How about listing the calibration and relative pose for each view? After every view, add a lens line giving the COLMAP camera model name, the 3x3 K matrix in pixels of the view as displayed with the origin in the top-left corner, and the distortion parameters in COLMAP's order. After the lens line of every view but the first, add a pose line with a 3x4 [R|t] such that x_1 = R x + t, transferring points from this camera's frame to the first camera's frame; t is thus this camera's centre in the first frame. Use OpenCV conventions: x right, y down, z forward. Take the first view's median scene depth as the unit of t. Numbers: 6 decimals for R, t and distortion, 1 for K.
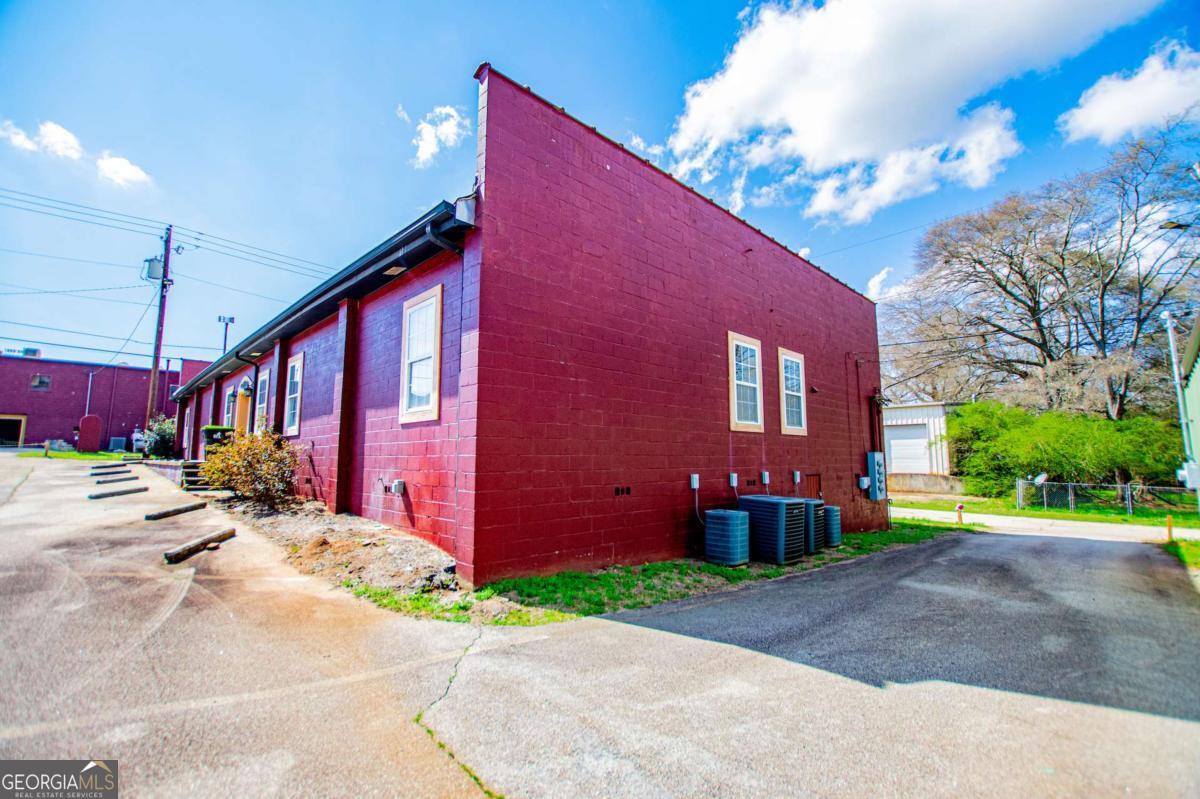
lens RADIAL K [[601.4, 0, 646.5], [0, 601.4, 406.6], [0, 0, 1]] dist [-0.041754, 0.001654]
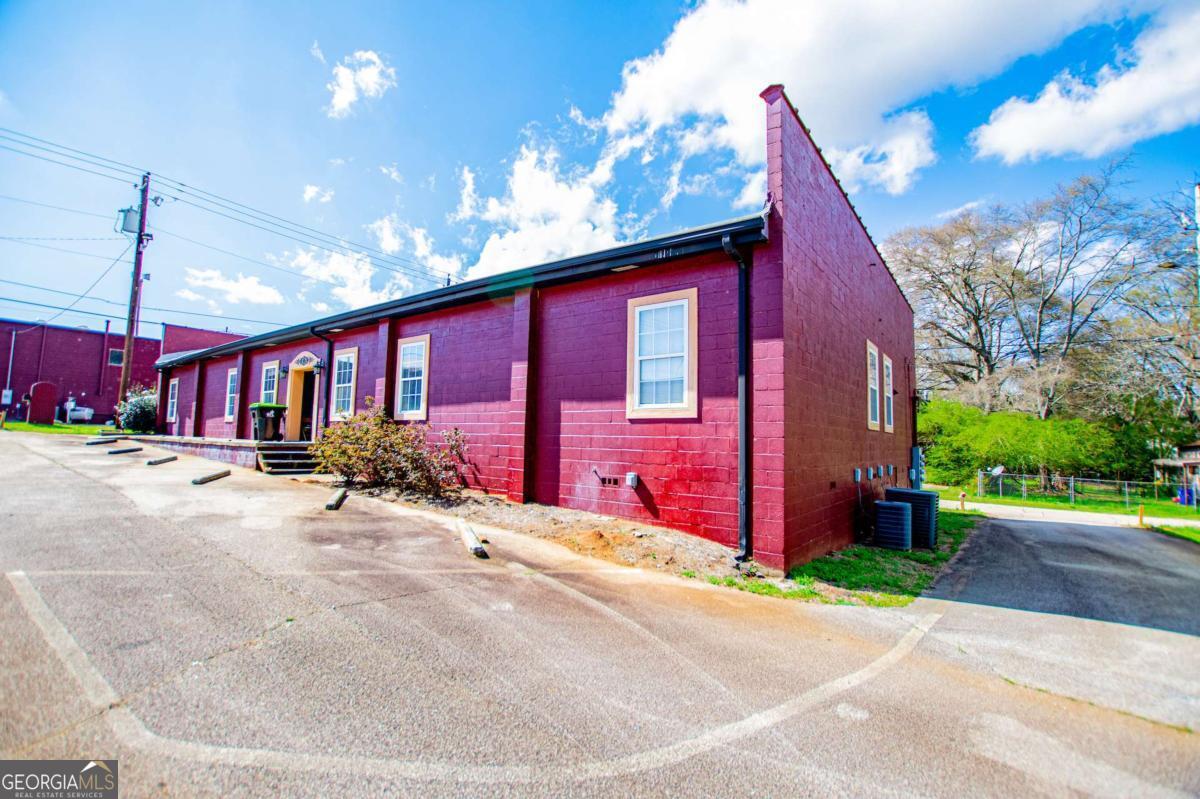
lens RADIAL K [[599.0, 0, 596.8], [0, 599.0, 428.2], [0, 0, 1]] dist [-0.029794, -0.000285]
pose [[0.988044, 0.027039, 0.151786, -0.265209], [-0.038298, 0.996687, 0.071749, -0.011864], [-0.149343, -0.076704, 0.985806, -0.010163]]
